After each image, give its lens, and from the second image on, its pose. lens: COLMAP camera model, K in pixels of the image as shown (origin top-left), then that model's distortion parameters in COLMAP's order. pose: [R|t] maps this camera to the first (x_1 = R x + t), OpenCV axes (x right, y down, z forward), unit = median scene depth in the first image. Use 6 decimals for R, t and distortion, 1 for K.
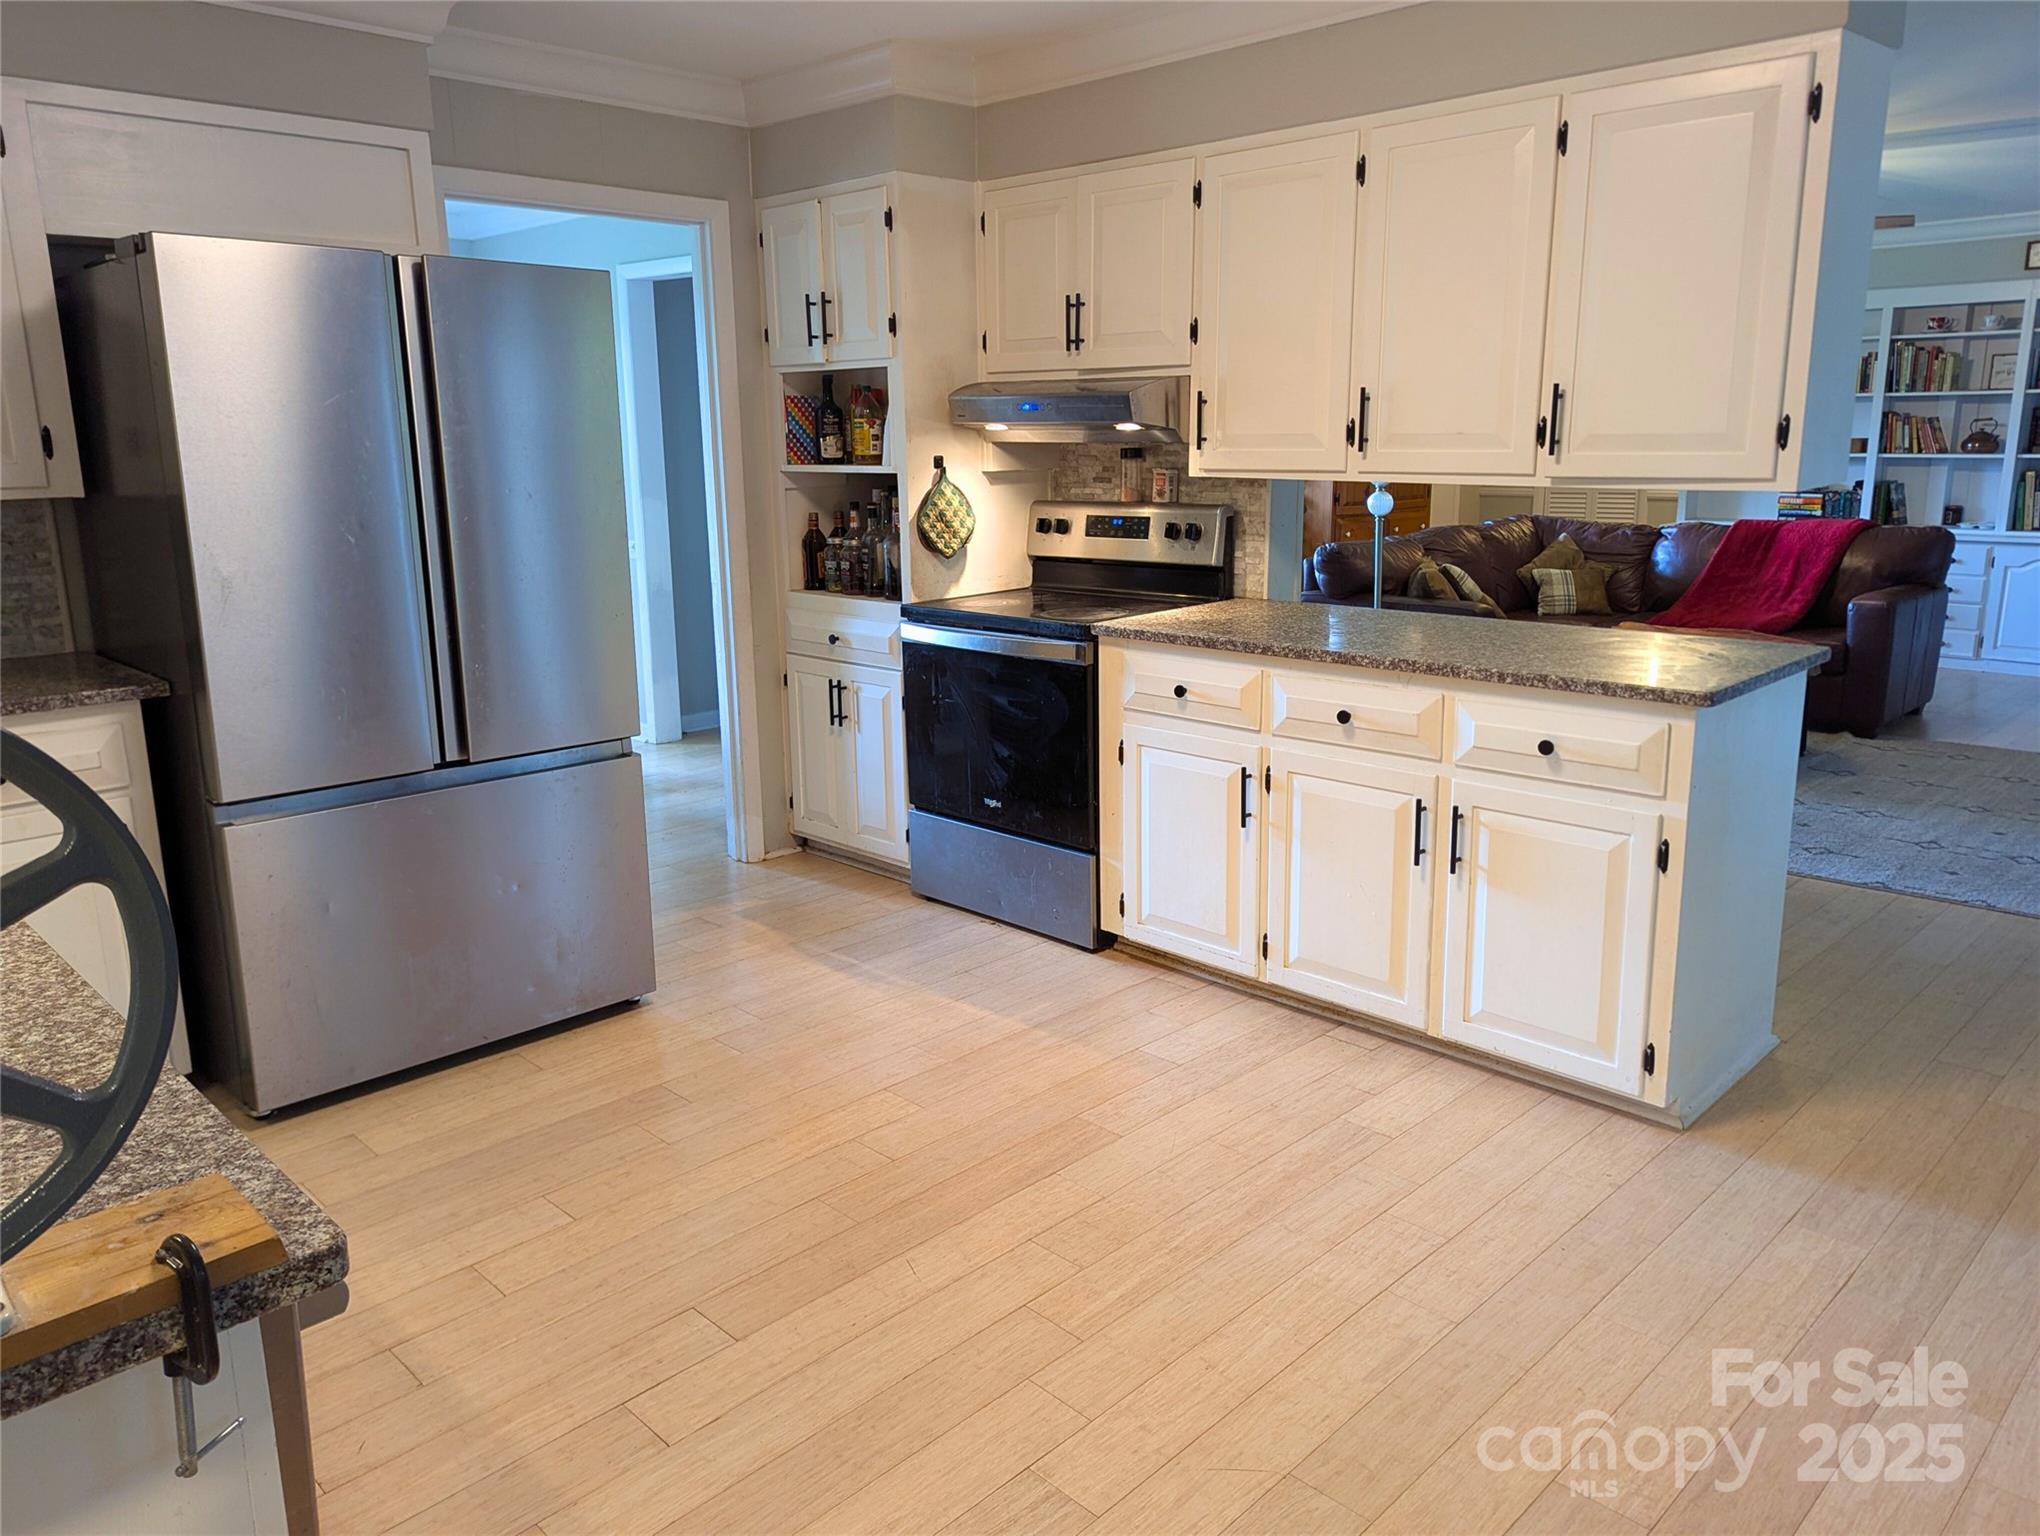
lens RADIAL K [[1432.6, 0, 1020.0], [0, 1432.6, 768.0], [0, 0, 1]] dist [0.003242, -0.001841]
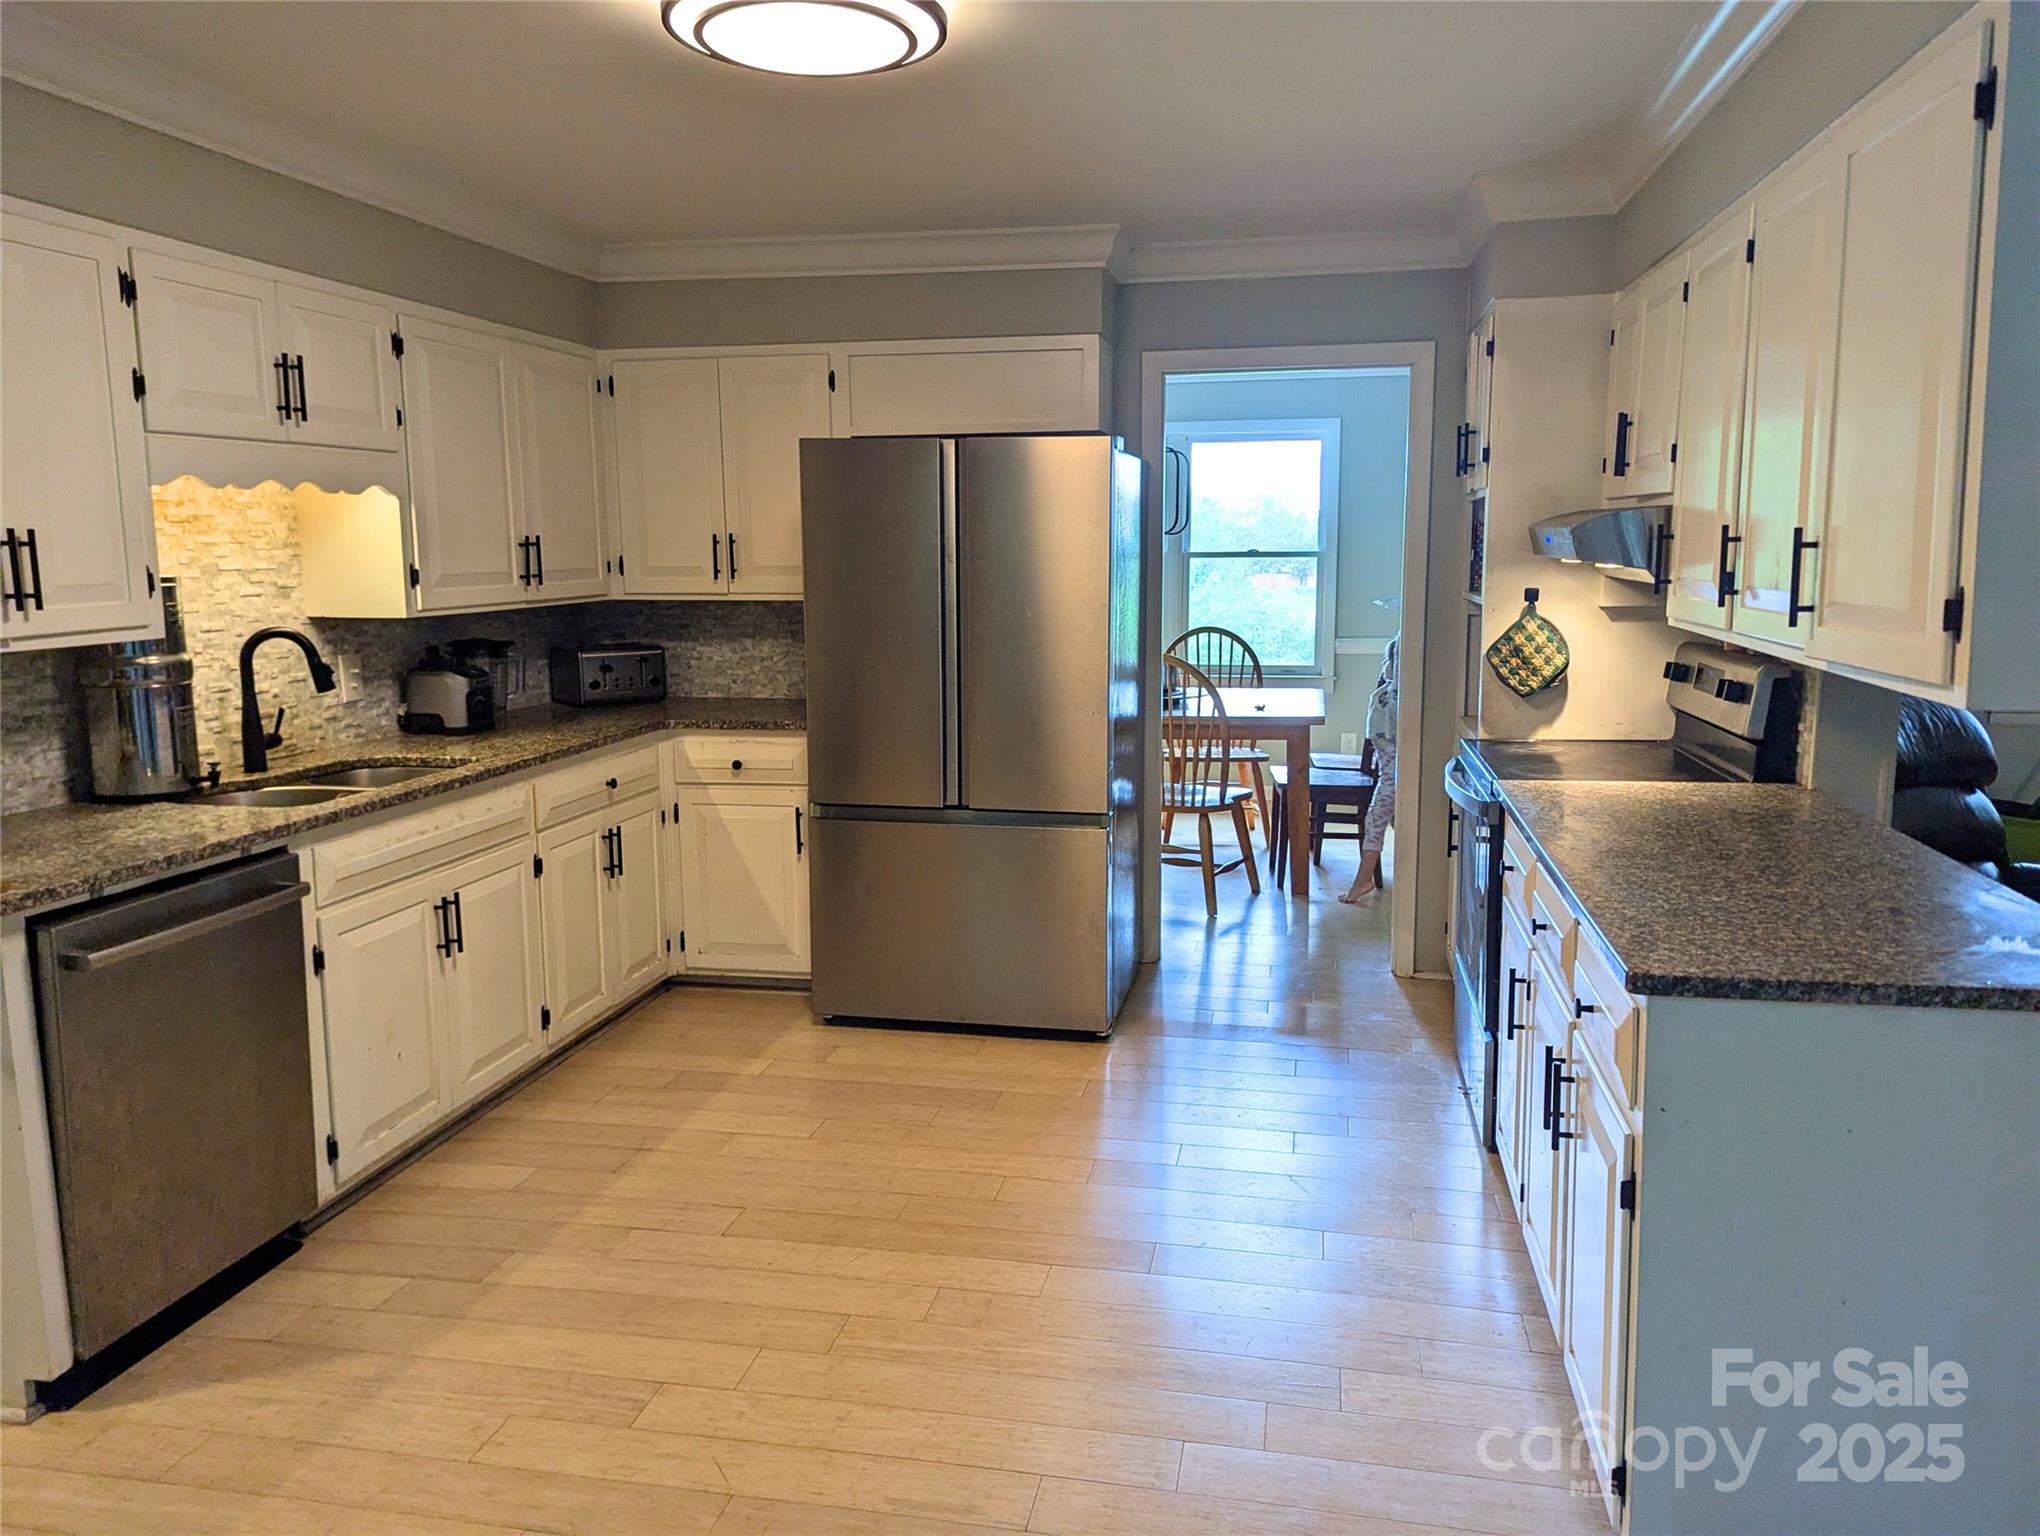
lens RADIAL K [[1435.1, 0, 1020.0], [0, 1435.1, 768.0], [0, 0, 1]] dist [0.035719, -0.000368]
pose [[0.549165, 0.140243, -0.823862, 0.903249], [-0.188508, 0.981200, 0.041372, -0.128703], [0.814176, 0.132585, 0.565278, 0.348607]]
